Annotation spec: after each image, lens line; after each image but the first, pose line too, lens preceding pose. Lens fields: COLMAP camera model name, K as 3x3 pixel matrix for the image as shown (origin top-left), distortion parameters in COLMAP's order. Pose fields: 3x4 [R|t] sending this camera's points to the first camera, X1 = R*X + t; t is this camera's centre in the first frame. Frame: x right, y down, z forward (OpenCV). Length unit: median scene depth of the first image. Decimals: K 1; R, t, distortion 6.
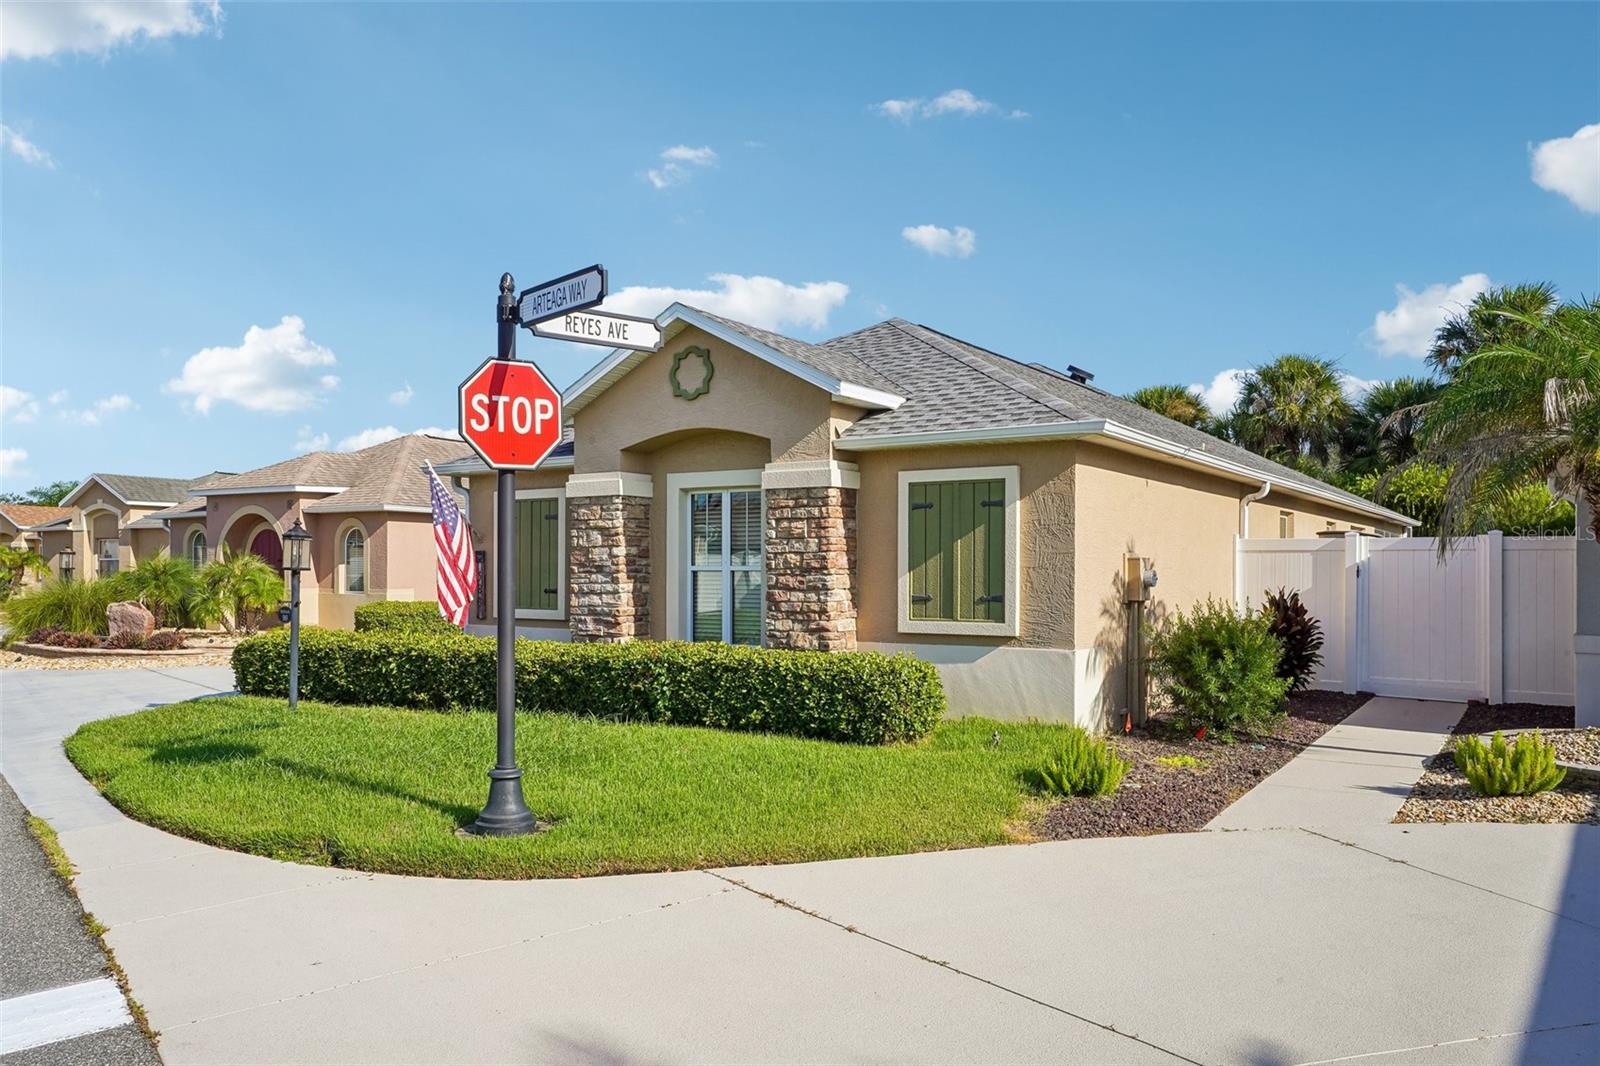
lens RADIAL K [[1159.3, 0, 800.3], [0, 1159.3, 563.8], [0, 0, 1]] dist [0.007544, 0.004635]
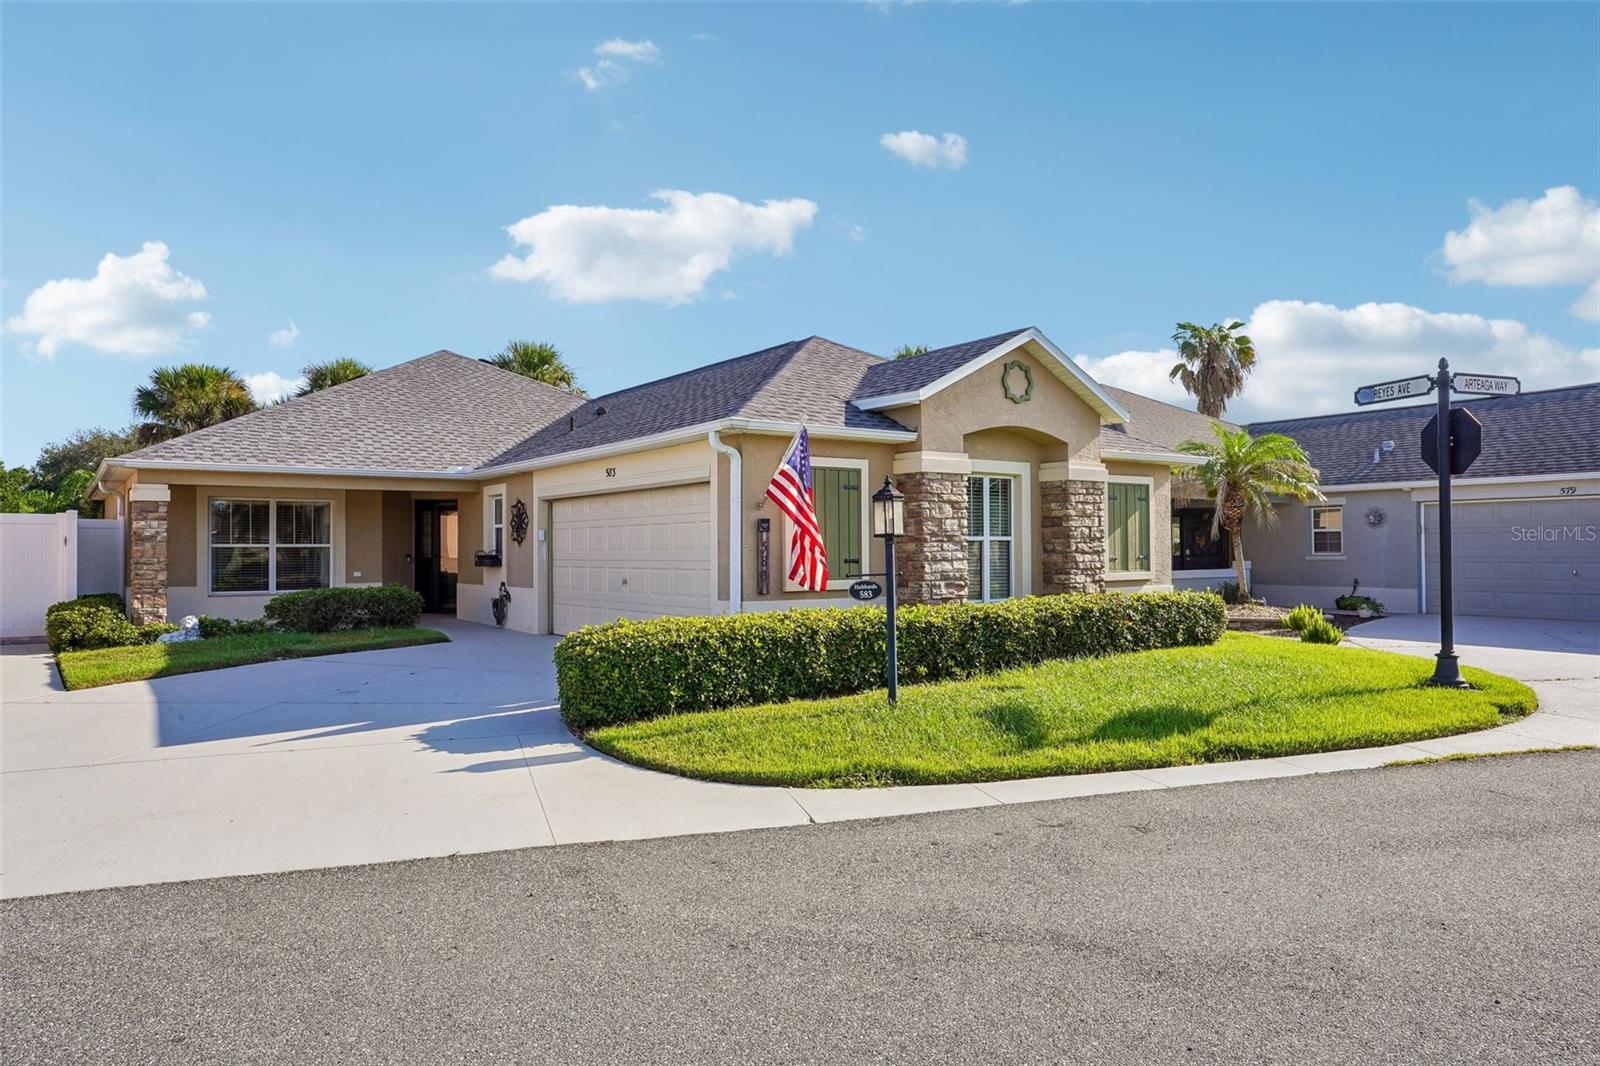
lens RADIAL K [[1036.5, 0, 800.0], [0, 1036.5, 533.0], [0, 0, 1]] dist [-0.006298, -0.000894]
pose [[0.357914, 0.012087, 0.933676, -1.293203], [0.003614, 0.999891, -0.014329, 0.014669], [-0.933748, 0.008503, 0.357831, 0.870300]]
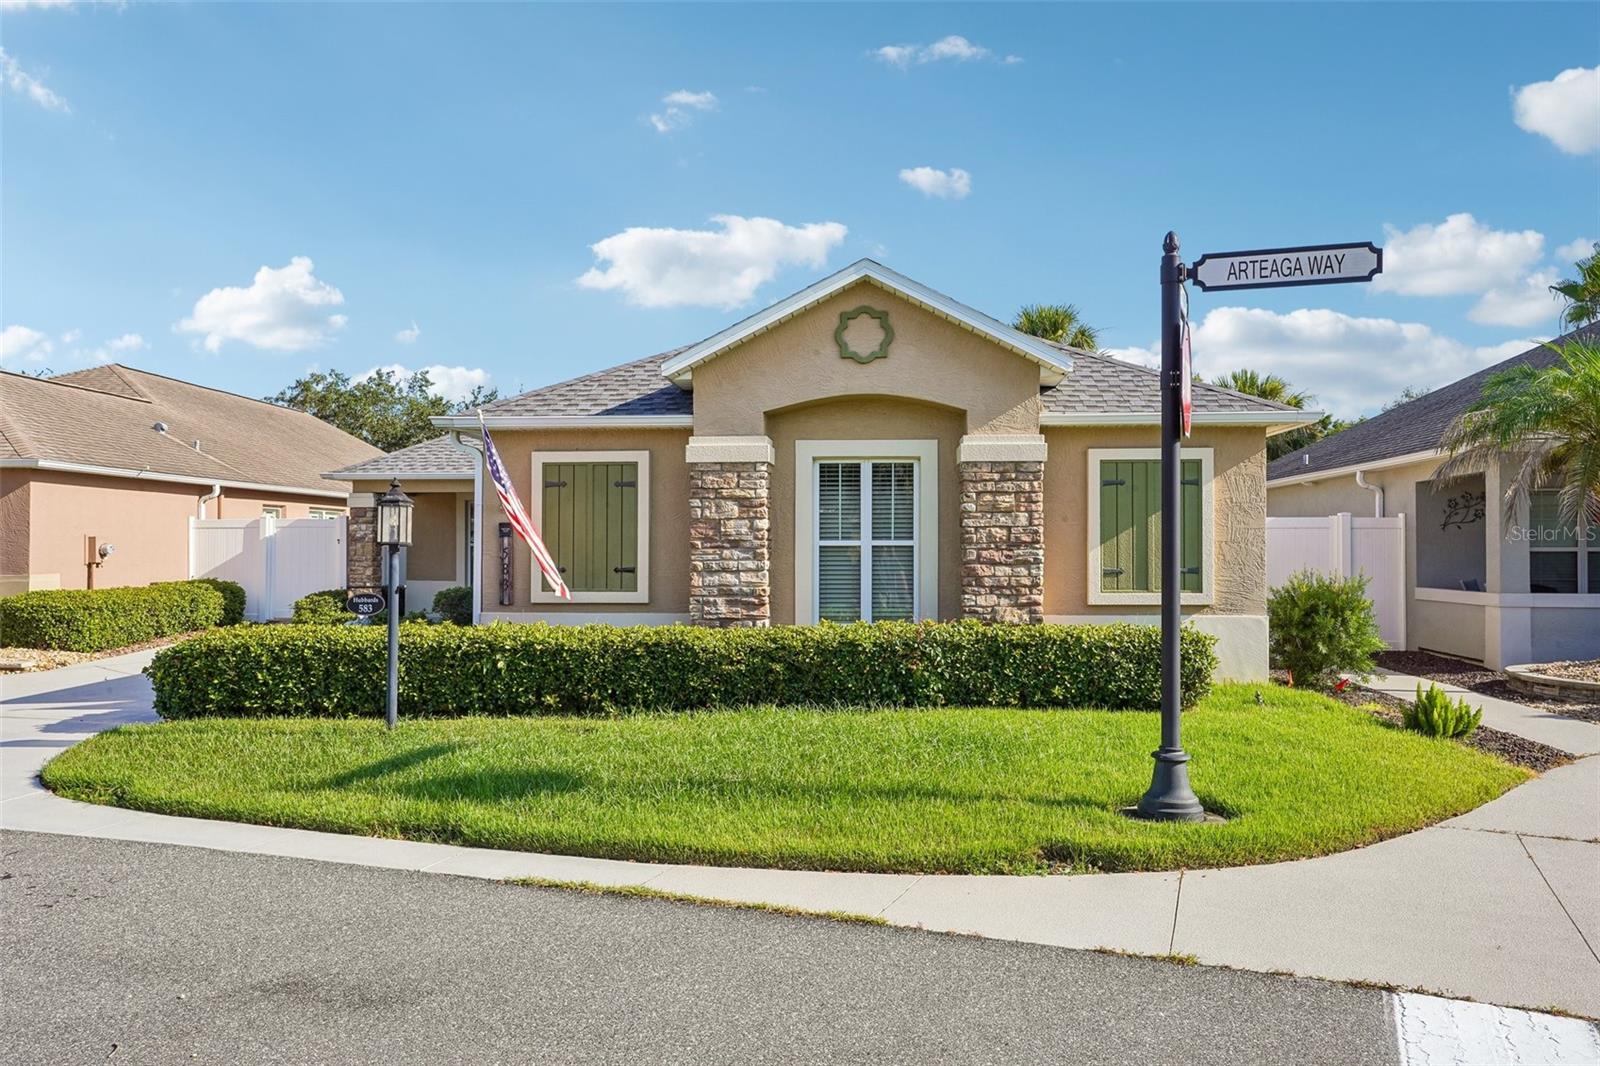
lens RADIAL K [[1212.9, 0, 800.0], [0, 1212.9, 533.0], [0, 0, 1]] dist [0.011235, 0.003756]
pose [[0.870913, 0.003208, 0.491426, -0.658046], [0.000324, 0.999975, -0.007101, 0.003080], [-0.491437, 0.006344, 0.870890, 0.182674]]
